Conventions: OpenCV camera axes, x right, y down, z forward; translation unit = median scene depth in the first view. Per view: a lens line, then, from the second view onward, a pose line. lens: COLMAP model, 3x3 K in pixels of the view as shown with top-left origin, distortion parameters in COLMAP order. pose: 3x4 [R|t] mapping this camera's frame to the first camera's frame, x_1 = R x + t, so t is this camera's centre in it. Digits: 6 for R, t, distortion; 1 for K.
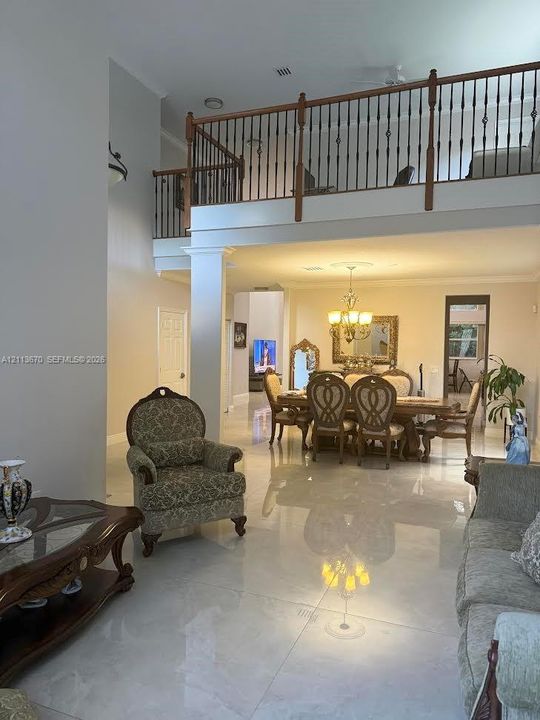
lens RADIAL K [[750.8, 0, 270.0], [0, 750.8, 360.0], [0, 0, 1]] dist [0.001803, 0.000021]
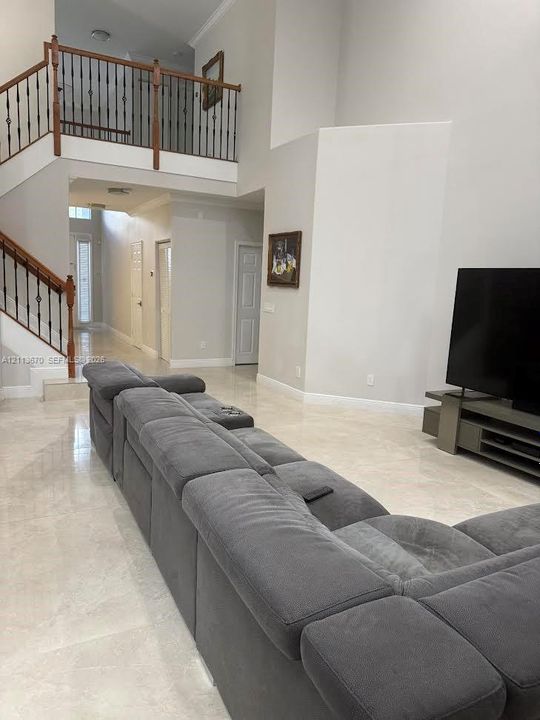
lens RADIAL K [[501.3, 0, 270.0], [0, 501.3, 360.0], [0, 0, 1]] dist [0.000617, -0.000650]
pose [[0.544337, -0.125519, 0.829423, -0.566366], [-0.029057, 0.985328, 0.168182, -0.018405], [-0.838363, -0.115648, 0.532703, 0.345588]]
